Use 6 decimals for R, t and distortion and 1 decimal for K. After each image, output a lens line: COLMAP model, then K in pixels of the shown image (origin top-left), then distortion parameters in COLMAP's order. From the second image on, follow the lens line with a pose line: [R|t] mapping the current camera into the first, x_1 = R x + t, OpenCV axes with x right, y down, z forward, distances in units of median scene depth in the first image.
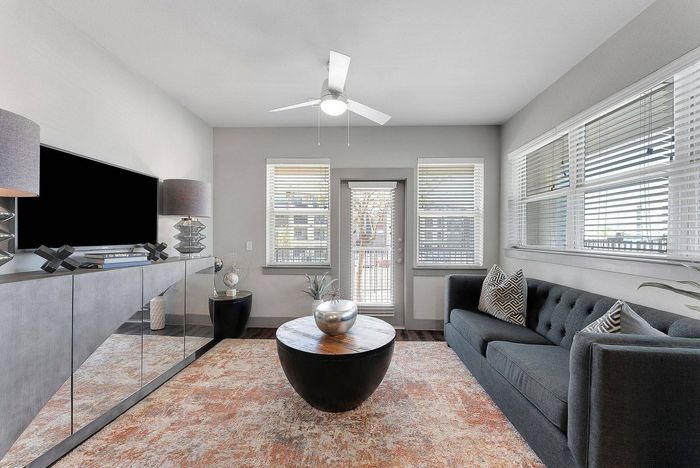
lens RADIAL K [[289.7, 0, 351.6], [0, 289.7, 238.2], [0, 0, 1]] dist [0.007761, 0.001940]
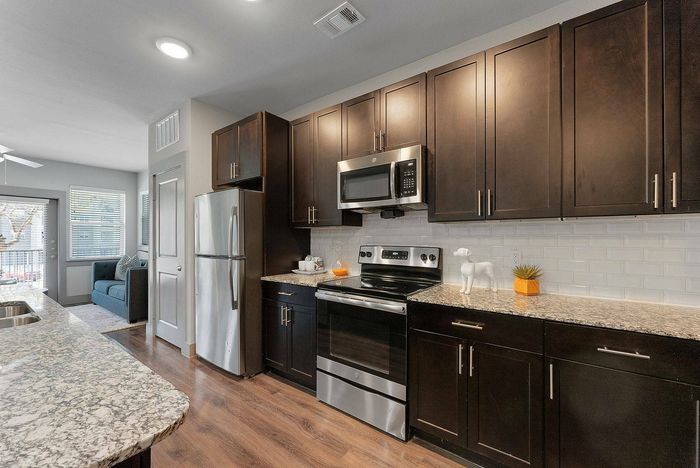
lens RADIAL K [[289.7, 0, 352.8], [0, 289.7, 232.2], [0, 0, 1]] dist [0.007761, 0.001940]
pose [[0.578264, -0.003549, 0.815842, -0.205067], [0.010428, 0.999941, -0.003042, -0.029517], [-0.815783, 0.010267, 0.578267, -1.386503]]
